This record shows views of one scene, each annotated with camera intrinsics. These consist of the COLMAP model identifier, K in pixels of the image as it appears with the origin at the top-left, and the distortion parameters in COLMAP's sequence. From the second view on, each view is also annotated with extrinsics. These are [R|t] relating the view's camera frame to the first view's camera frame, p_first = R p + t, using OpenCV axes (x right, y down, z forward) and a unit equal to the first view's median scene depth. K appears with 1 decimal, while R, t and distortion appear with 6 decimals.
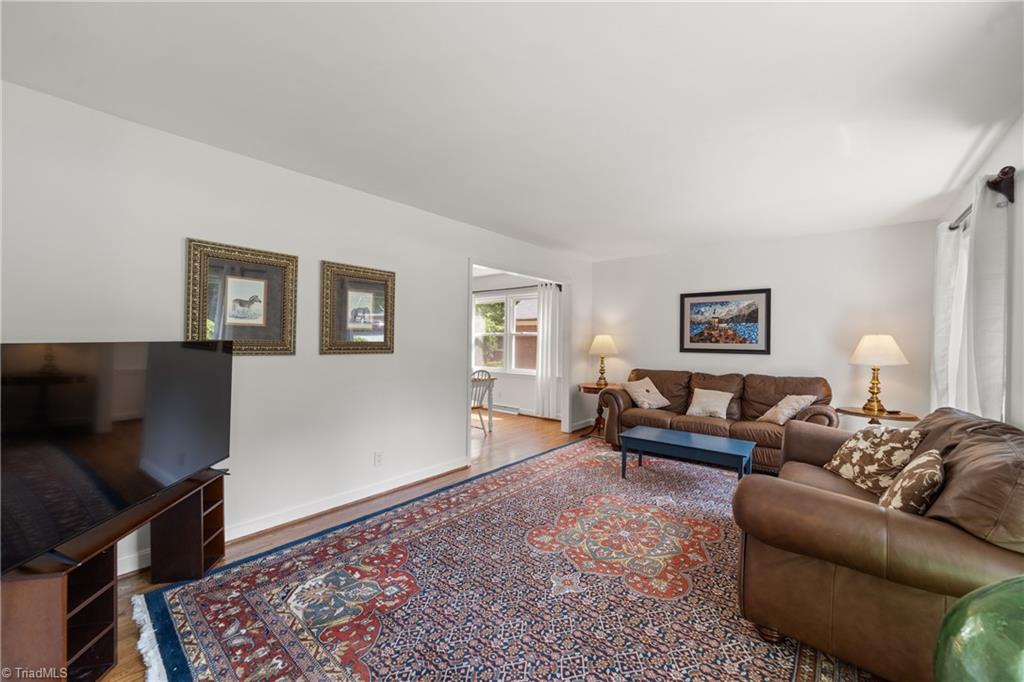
lens RADIAL K [[399.5, 0, 521.3], [0, 399.5, 342.0], [0, 0, 1]] dist [-0.014688, 0.004148]
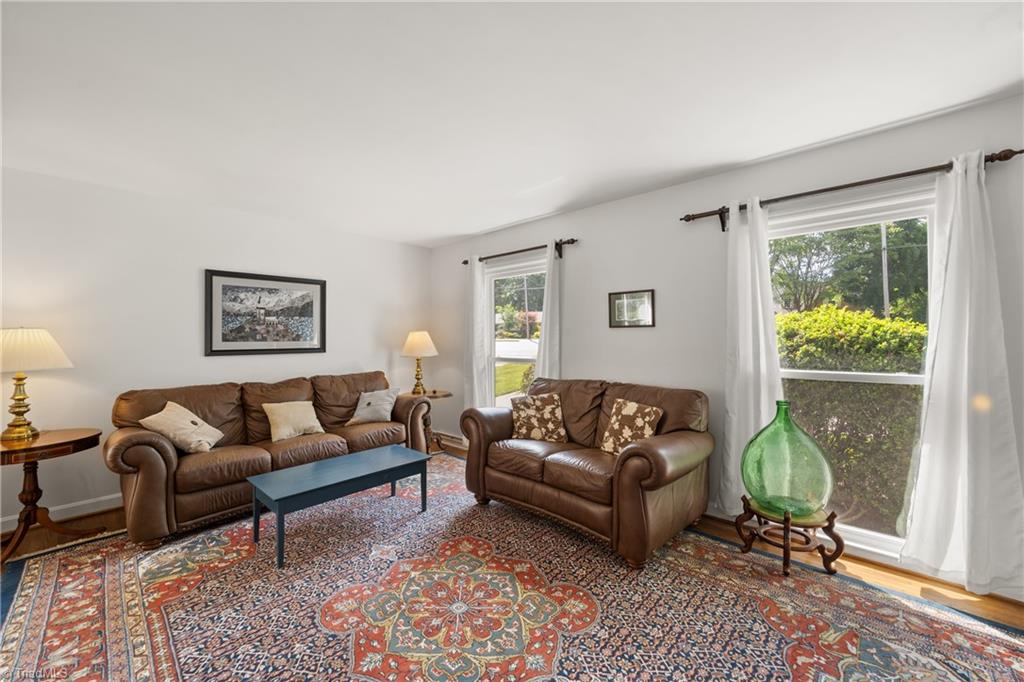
lens RADIAL K [[399.5, 0, 514.1], [0, 399.5, 334.2], [0, 0, 1]] dist [-0.014688, 0.004148]
pose [[0.058103, -0.003399, 0.998305, -0.325117], [0.013370, 0.999907, 0.002627, -0.008718], [-0.998221, 0.013195, 0.058143, 0.619520]]
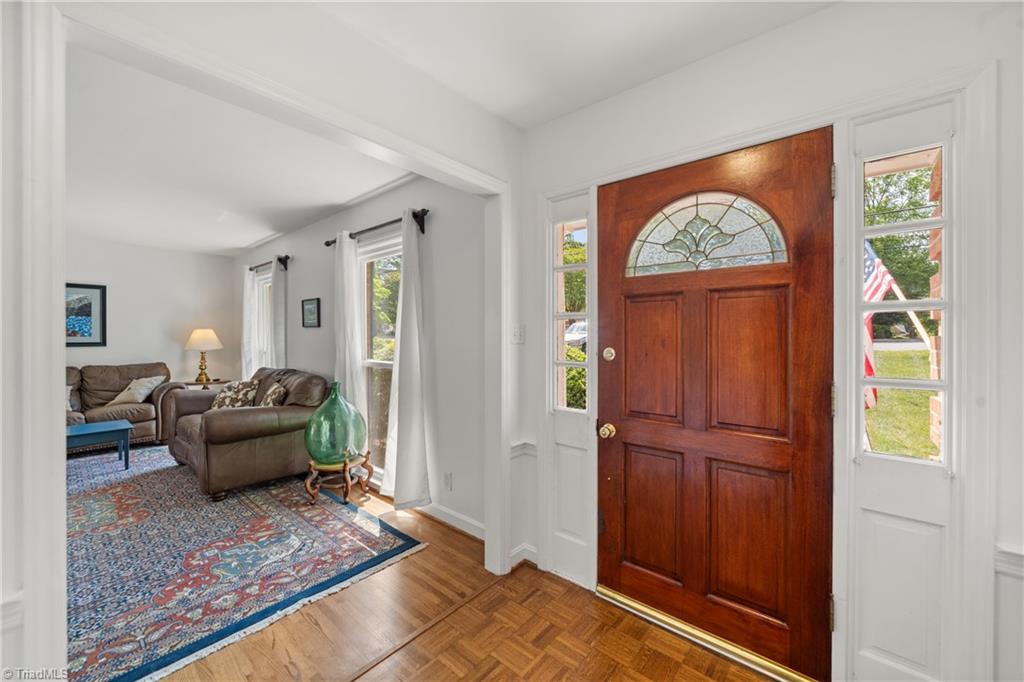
lens RADIAL K [[399.5, 0, 518.2], [0, 399.5, 338.1], [0, 0, 1]] dist [-0.014688, 0.004148]
pose [[0.020852, -0.018467, 0.999612, -0.528191], [0.006270, 0.999812, 0.018340, -0.004328], [-0.999763, 0.005885, 0.020964, -0.187090]]
